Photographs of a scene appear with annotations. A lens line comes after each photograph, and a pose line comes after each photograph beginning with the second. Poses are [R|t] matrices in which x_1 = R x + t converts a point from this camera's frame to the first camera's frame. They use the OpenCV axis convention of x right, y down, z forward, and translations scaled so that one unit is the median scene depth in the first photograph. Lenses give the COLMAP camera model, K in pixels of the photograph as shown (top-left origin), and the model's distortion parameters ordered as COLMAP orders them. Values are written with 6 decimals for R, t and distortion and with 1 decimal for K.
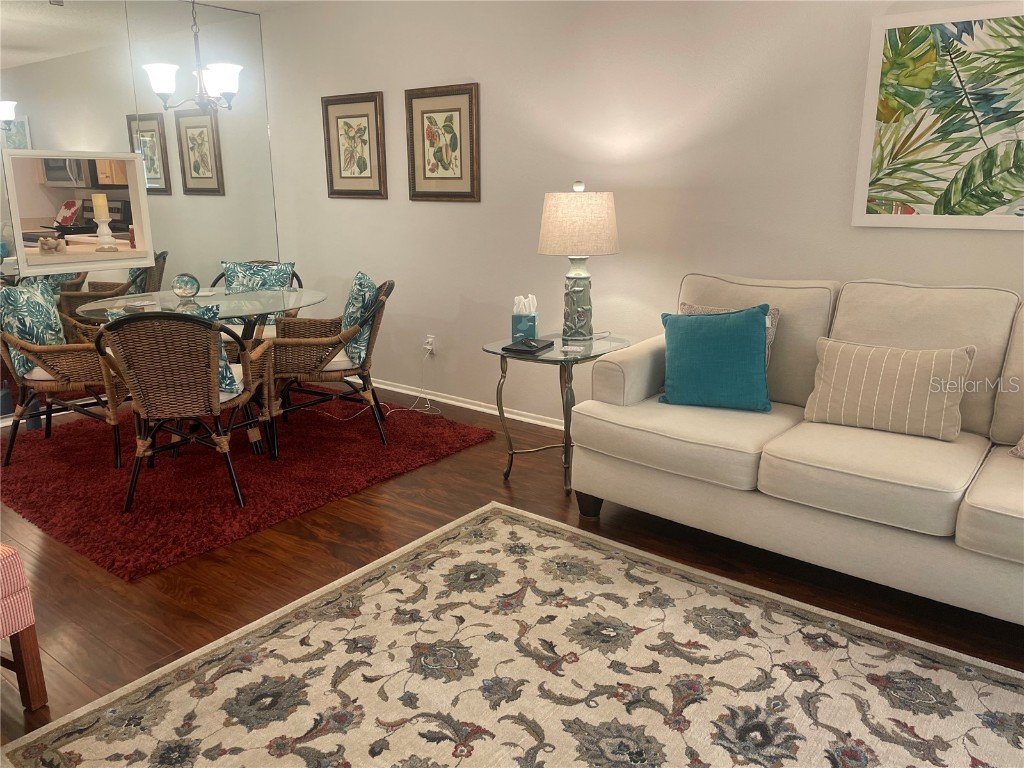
lens RADIAL K [[766.4, 0, 507.3], [0, 766.4, 372.3], [0, 0, 1]] dist [0.102852, -0.121811]
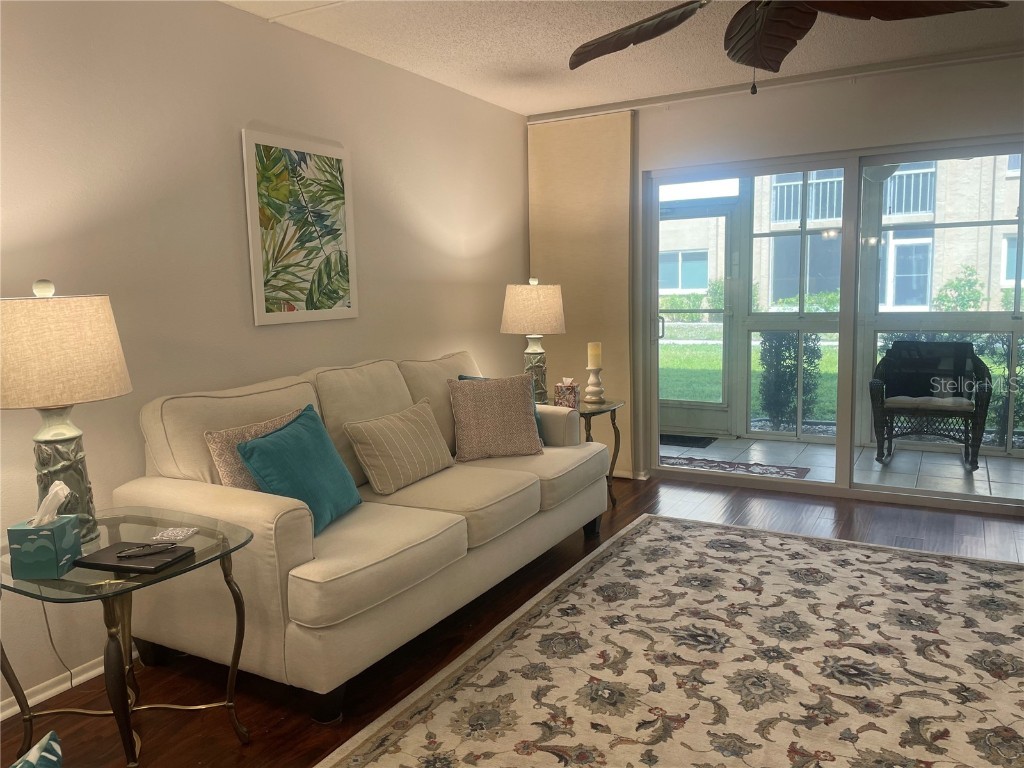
lens RADIAL K [[768.6, 0, 509.2], [0, 768.6, 377.1], [0, 0, 1]] dist [0.106469, -0.127302]
pose [[-0.137077, -0.118276, 0.983474, -0.680098], [0.260394, 0.953625, 0.150980, -0.214181], [-0.955722, 0.276786, -0.099922, 0.905502]]
